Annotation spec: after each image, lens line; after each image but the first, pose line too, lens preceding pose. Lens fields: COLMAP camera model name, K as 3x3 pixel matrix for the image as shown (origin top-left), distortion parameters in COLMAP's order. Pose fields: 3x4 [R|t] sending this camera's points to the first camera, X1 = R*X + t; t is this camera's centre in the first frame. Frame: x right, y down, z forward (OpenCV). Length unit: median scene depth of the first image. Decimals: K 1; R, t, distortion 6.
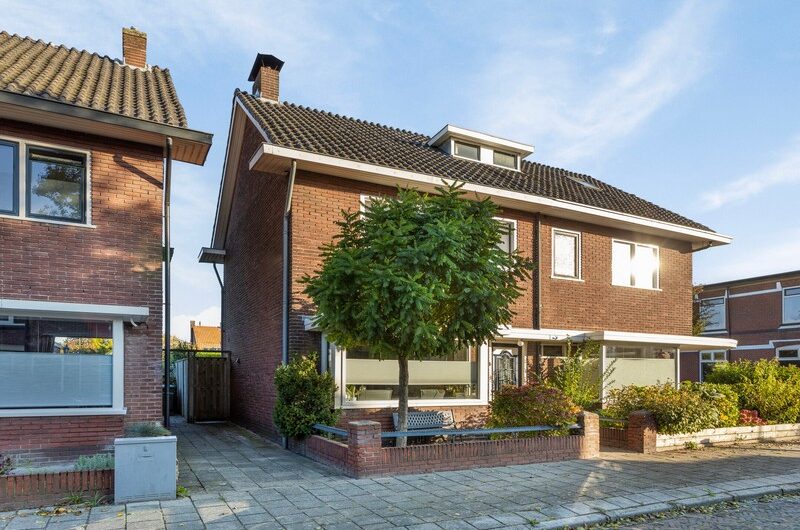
lens RADIAL K [[516.8, 0, 400.0], [0, 516.8, 265.0], [0, 0, 1]] dist [0.004319, 0.000237]
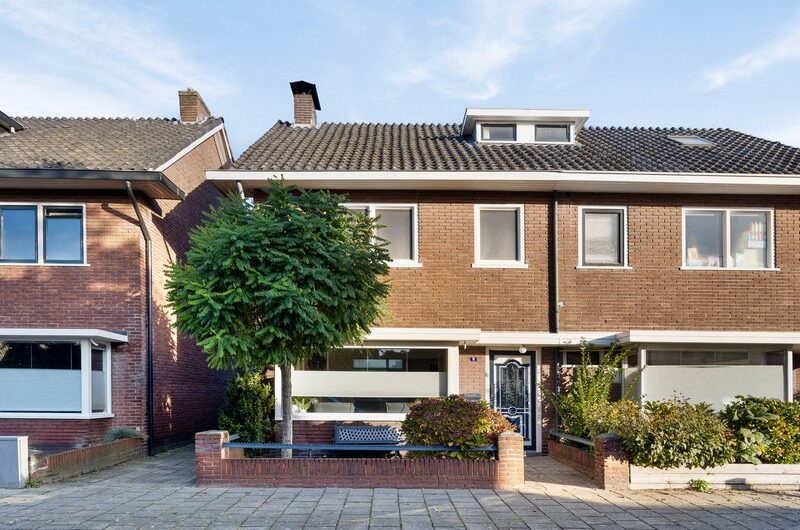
lens RADIAL K [[521.6, 0, 399.7], [0, 521.6, 295.8], [0, 0, 1]] dist [0.006991, 0.002750]
pose [[0.894862, -0.078739, -0.439344, 0.429641], [0.090340, 0.995896, 0.005521, 0.040703], [0.437106, -0.044631, 0.898302, 0.154368]]
